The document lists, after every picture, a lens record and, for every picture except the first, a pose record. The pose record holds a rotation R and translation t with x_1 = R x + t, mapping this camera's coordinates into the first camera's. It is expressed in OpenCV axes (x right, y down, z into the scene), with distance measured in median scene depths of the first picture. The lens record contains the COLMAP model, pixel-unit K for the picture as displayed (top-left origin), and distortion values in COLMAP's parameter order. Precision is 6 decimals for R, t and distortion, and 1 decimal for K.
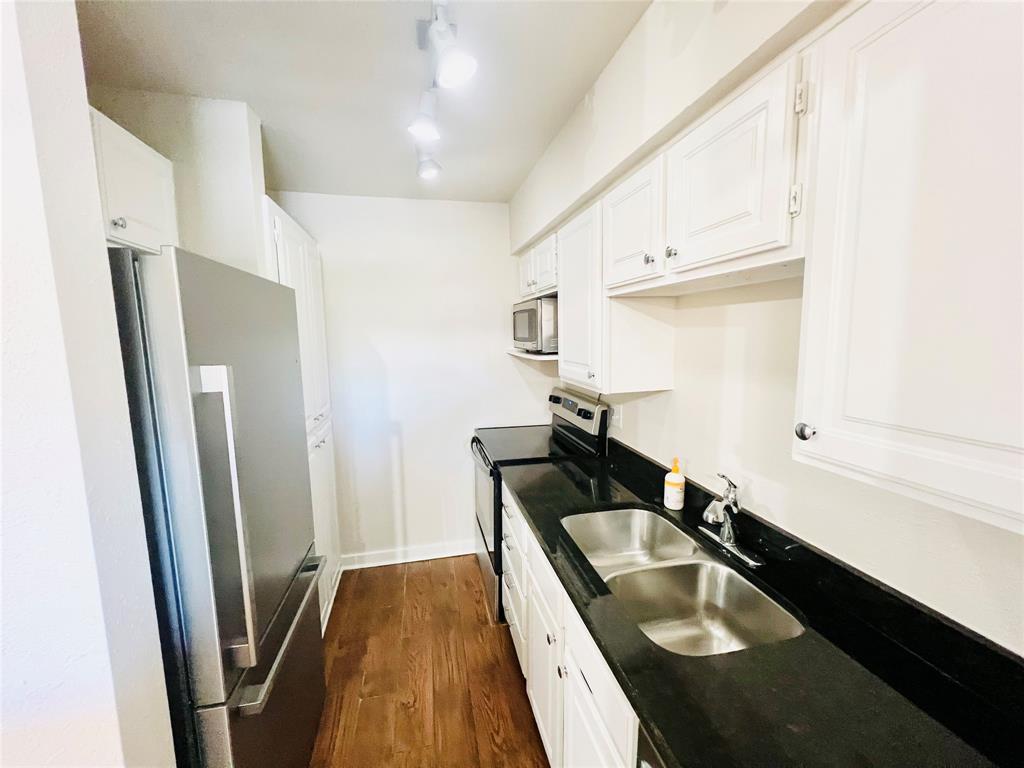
lens RADIAL K [[413.1, 0, 517.5], [0, 413.1, 389.5], [0, 0, 1]] dist [0.001711, 0.000001]
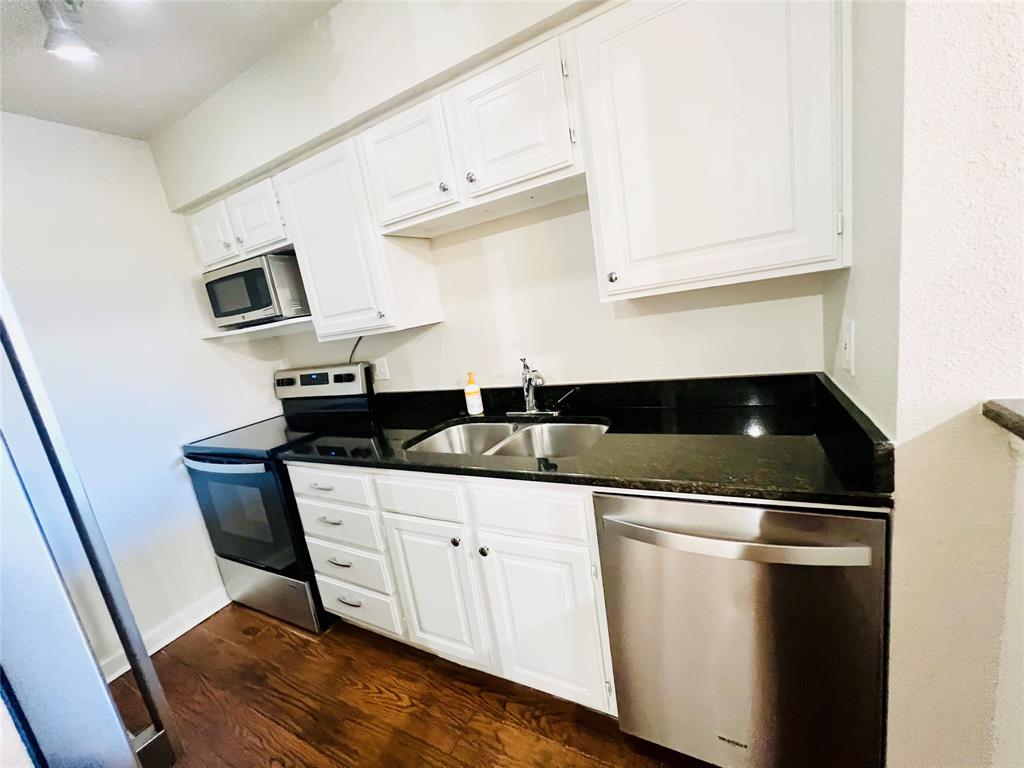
lens RADIAL K [[413.1, 0, 512.5], [0, 413.1, 386.5], [0, 0, 1]] dist [0.001711, 0.000001]
pose [[0.655966, -0.243043, 0.714590, -0.288307], [0.250106, 0.963243, 0.098026, 0.087813], [-0.712148, 0.114421, 0.692642, 0.065044]]
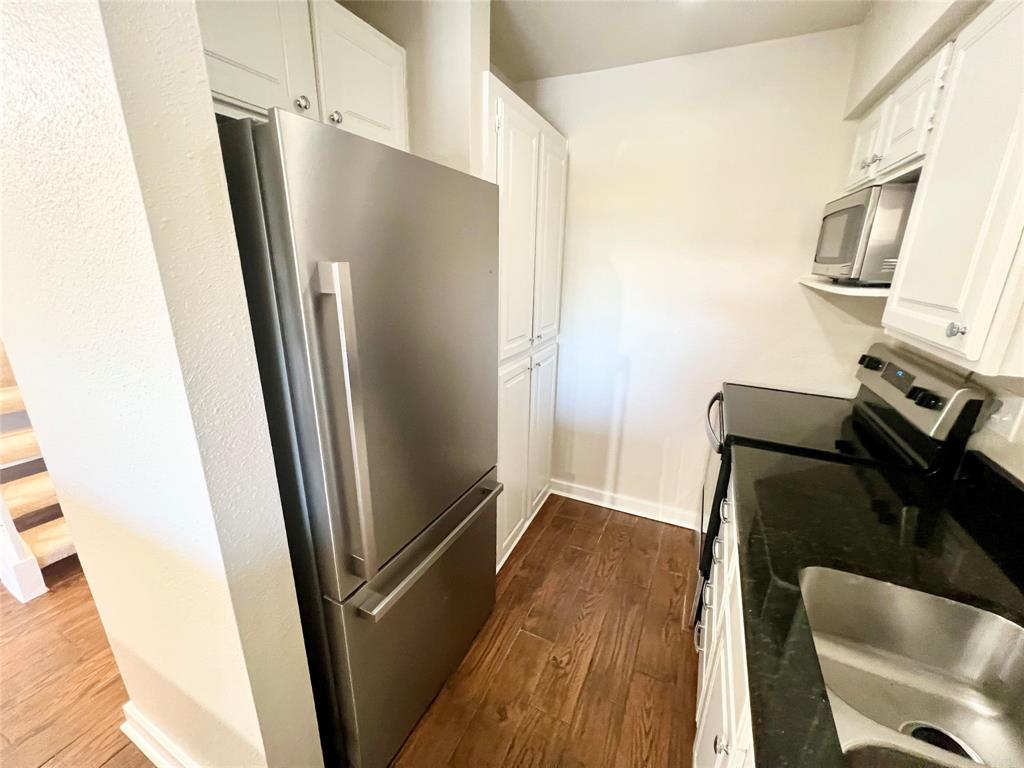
lens RADIAL K [[413.1, 0, 514.1], [0, 413.1, 386.4], [0, 0, 1]] dist [0.001711, 0.000001]
pose [[0.784489, 0.208247, -0.584132, 0.051857], [-0.110275, 0.973764, 0.199054, -0.008148], [0.610260, -0.091741, 0.786871, 0.220102]]
